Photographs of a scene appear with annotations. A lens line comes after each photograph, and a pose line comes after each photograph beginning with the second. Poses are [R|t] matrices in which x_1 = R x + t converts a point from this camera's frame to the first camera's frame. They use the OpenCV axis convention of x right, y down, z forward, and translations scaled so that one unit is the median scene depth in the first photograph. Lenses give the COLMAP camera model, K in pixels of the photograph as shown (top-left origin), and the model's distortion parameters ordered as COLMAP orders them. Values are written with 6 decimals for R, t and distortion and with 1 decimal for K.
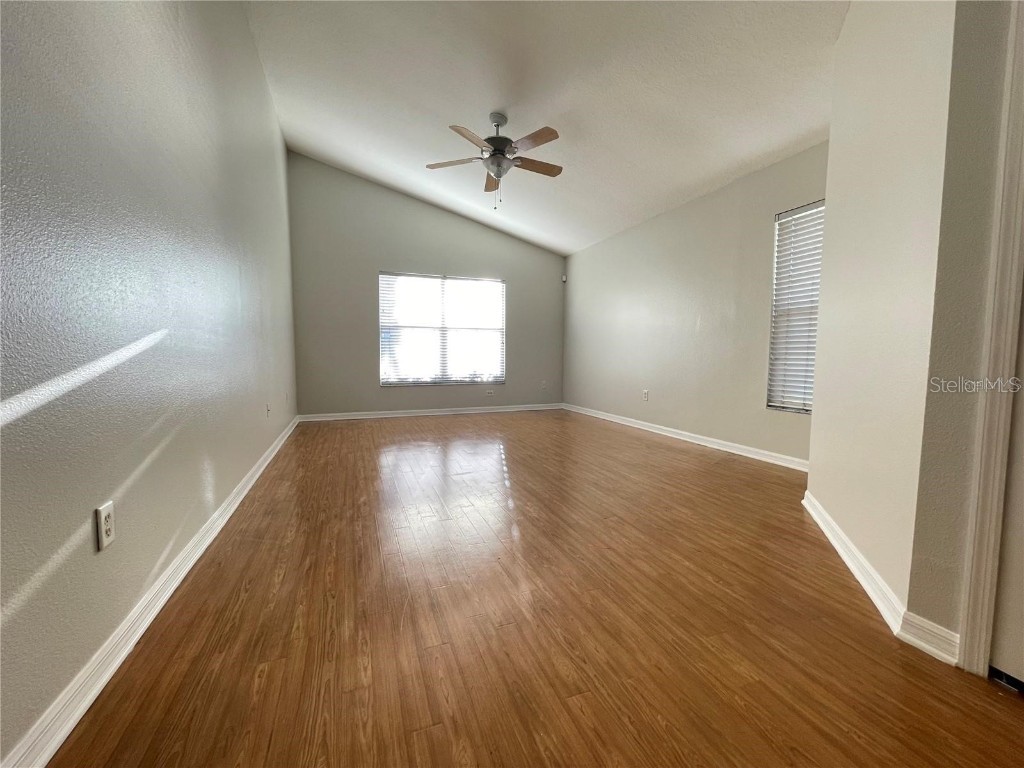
lens RADIAL K [[412.7, 0, 503.8], [0, 412.7, 383.4], [0, 0, 1]] dist [0.002097, -0.000289]
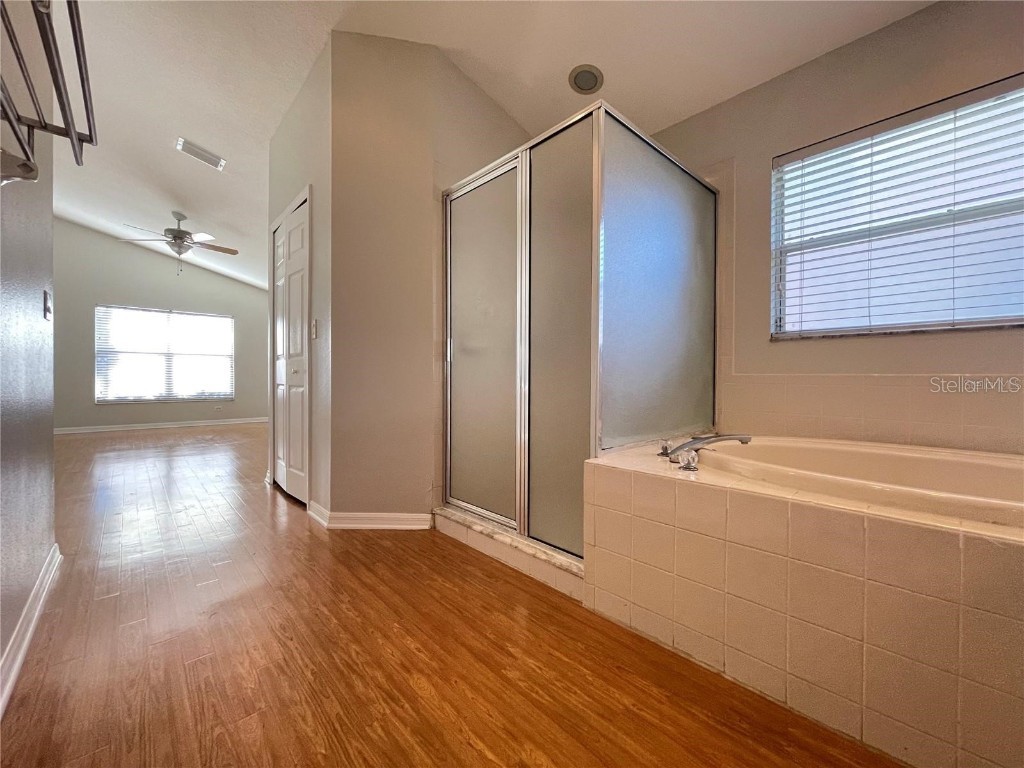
lens RADIAL K [[412.7, 0, 511.3], [0, 412.7, 379.6], [0, 0, 1]] dist [0.002097, -0.000289]
pose [[0.922752, -0.004029, 0.385373, 0.303305], [0.030606, 0.997553, -0.062856, 0.044180], [-0.384176, 0.069795, 0.920618, -0.463059]]
